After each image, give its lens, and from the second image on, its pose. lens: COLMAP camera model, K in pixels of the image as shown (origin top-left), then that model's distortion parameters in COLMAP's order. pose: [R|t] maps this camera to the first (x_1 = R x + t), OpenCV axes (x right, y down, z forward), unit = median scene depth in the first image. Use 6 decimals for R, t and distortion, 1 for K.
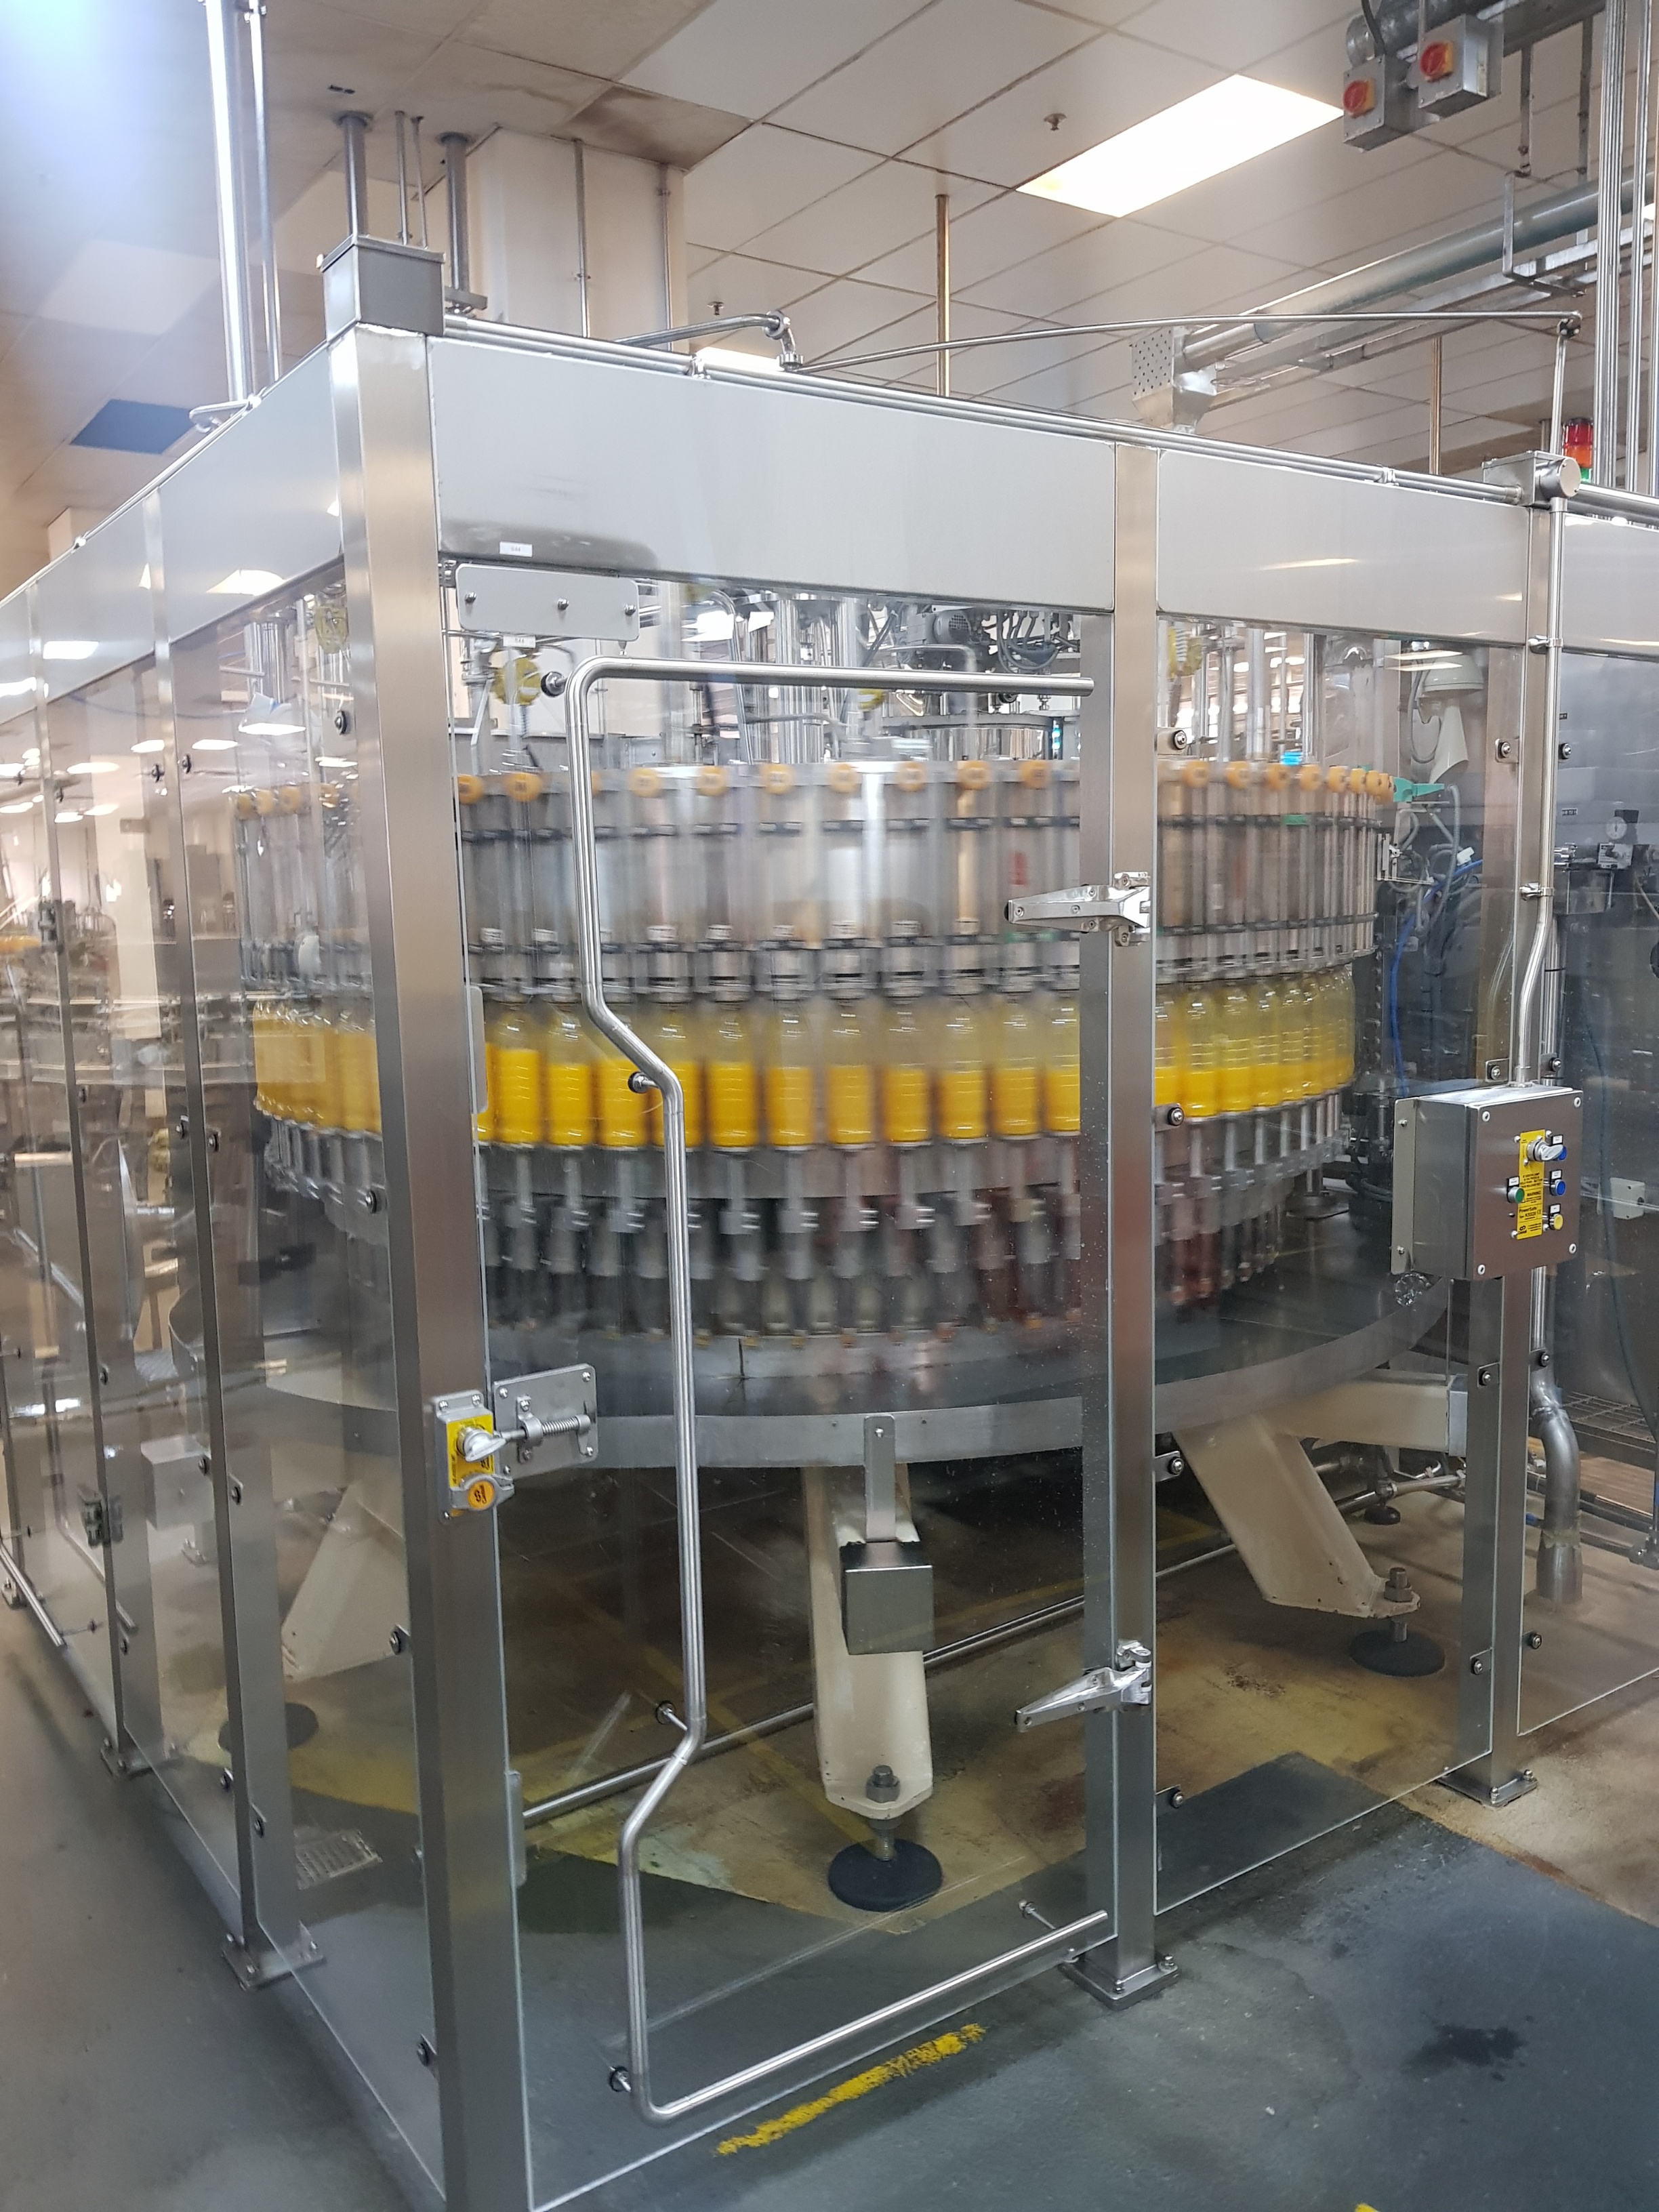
lens RADIAL K [[1704.2, 0, 834.2], [0, 1704.2, 1140.4], [0, 0, 1]] dist [0.070193, -0.107542]
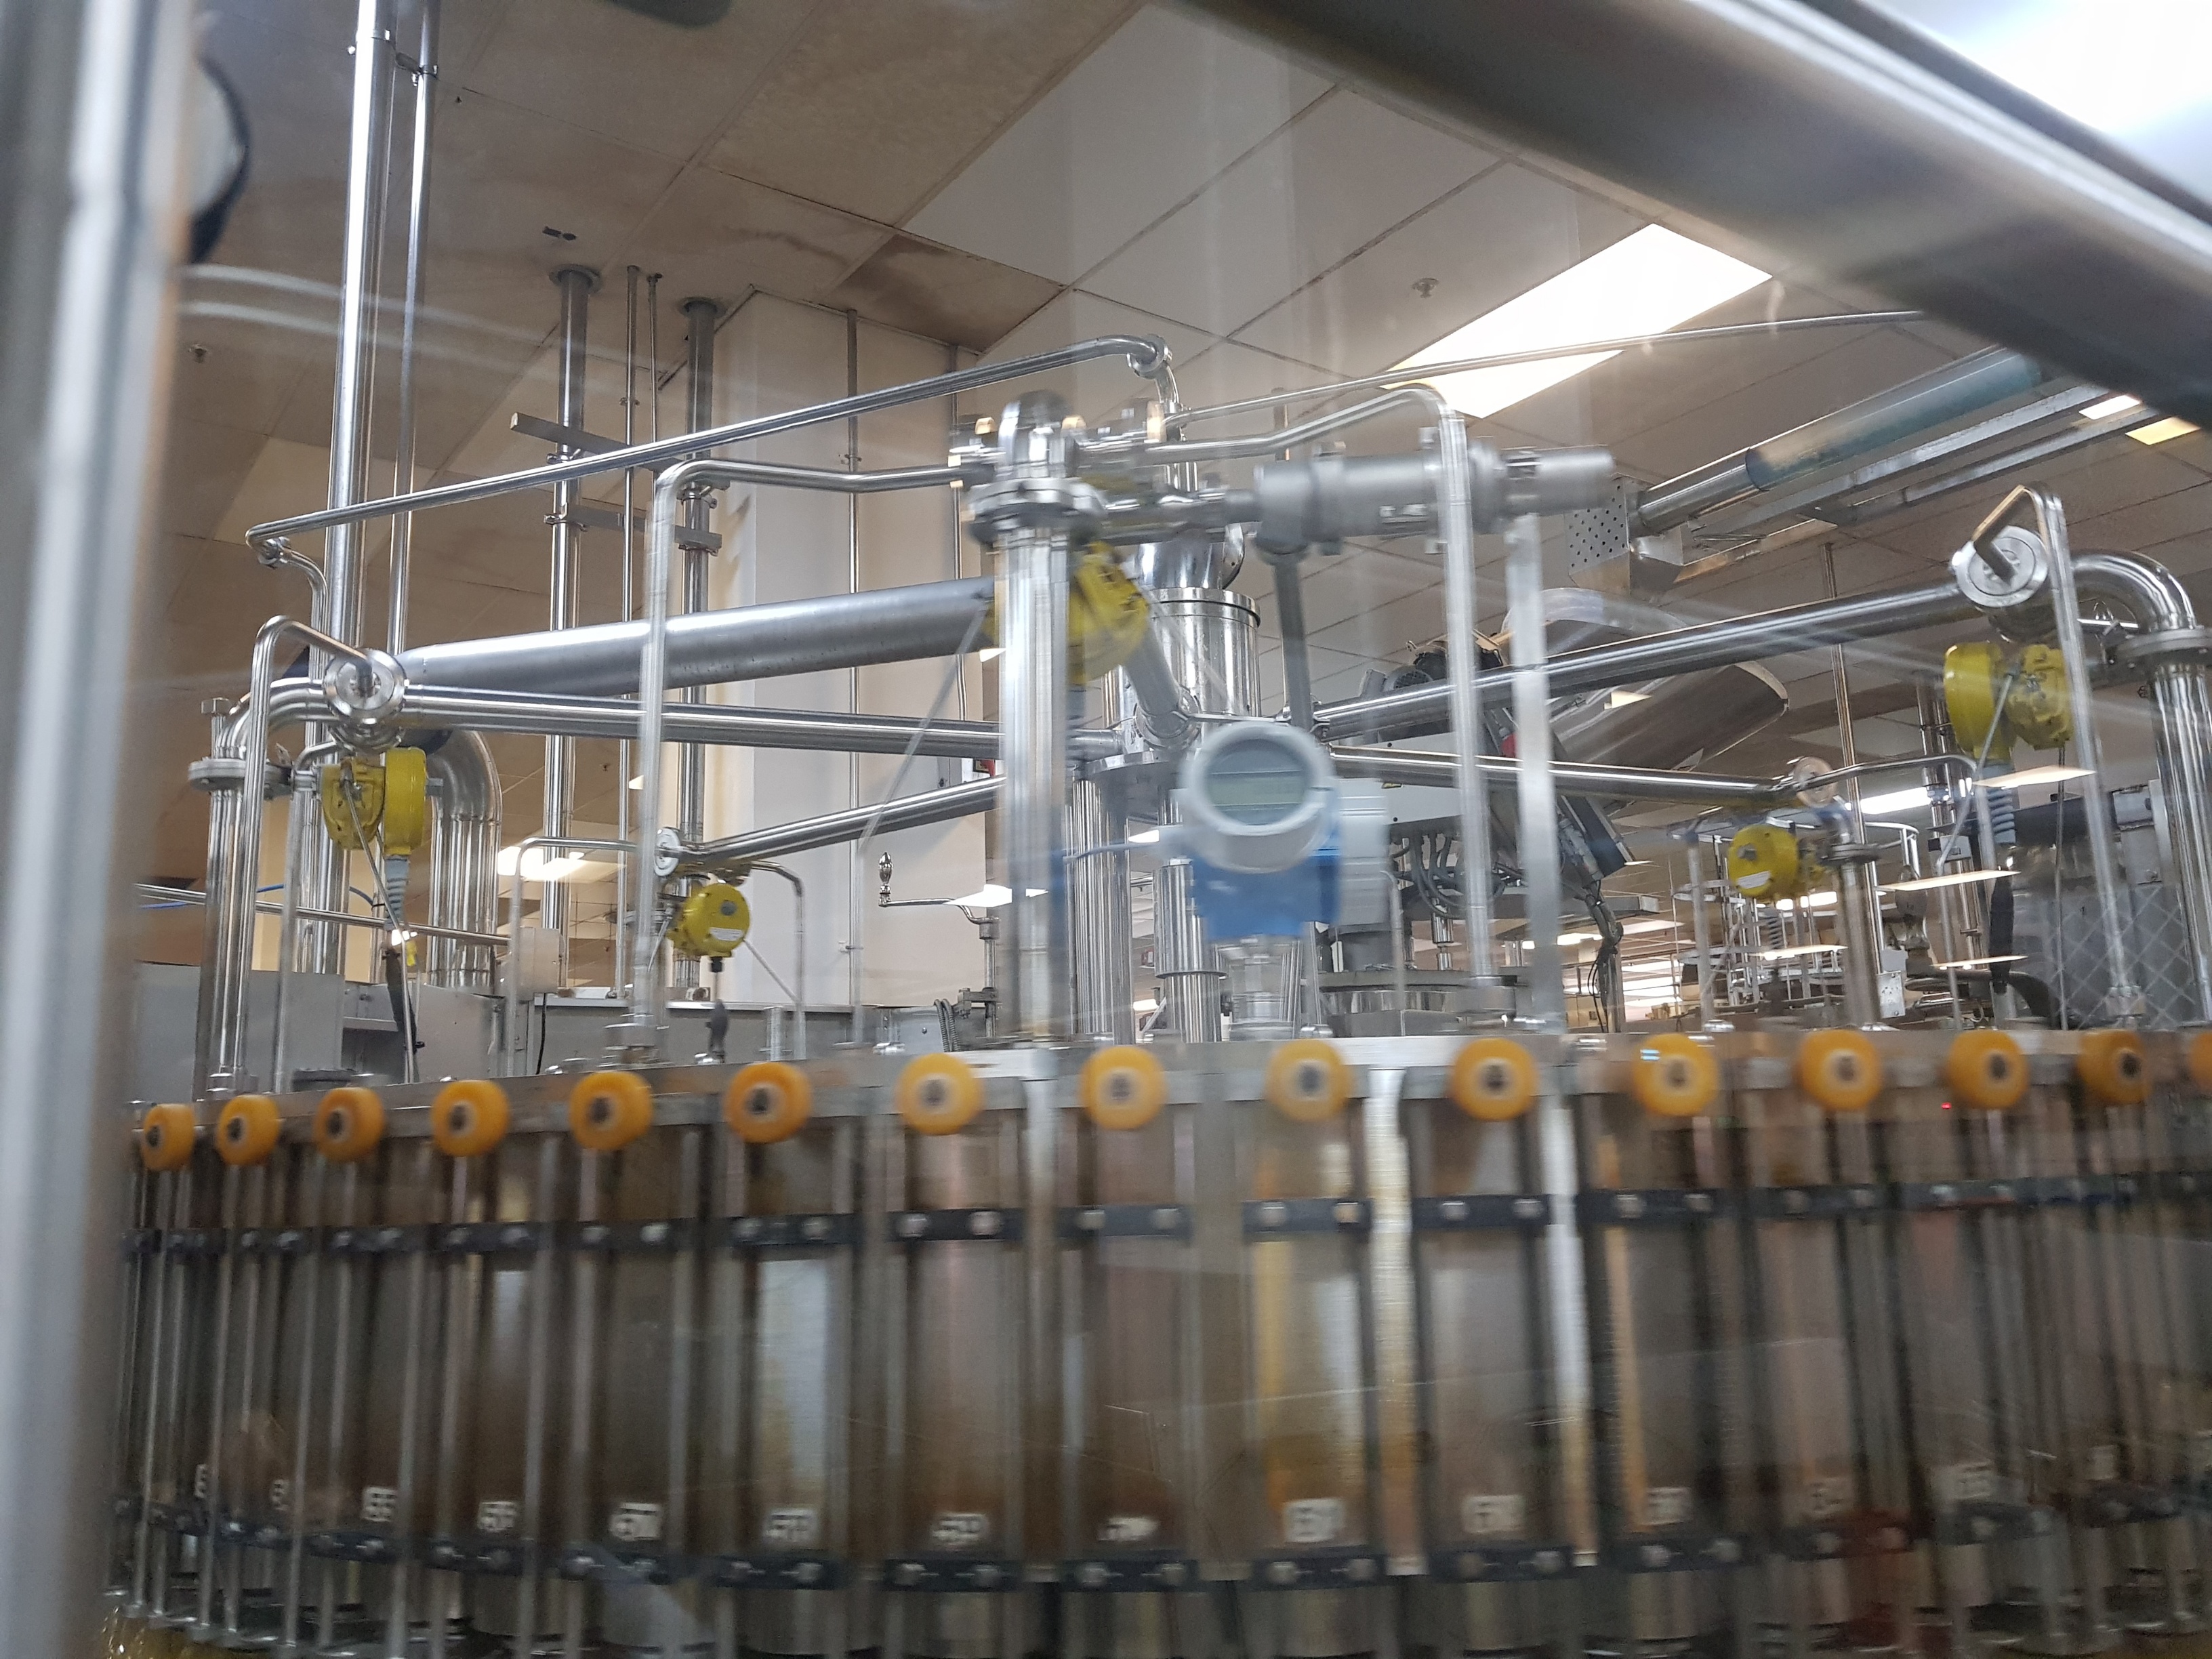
lens RADIAL K [[1704.2, 0, 1106.0], [0, 1704.2, 829.5], [0, 0, 1]] dist [0.070193, -0.107542]
pose [[0.999916, -0.003285, 0.012531, -0.039588], [0.007289, 0.942346, -0.334561, -0.072573], [-0.010710, 0.334625, 0.942291, 0.326698]]
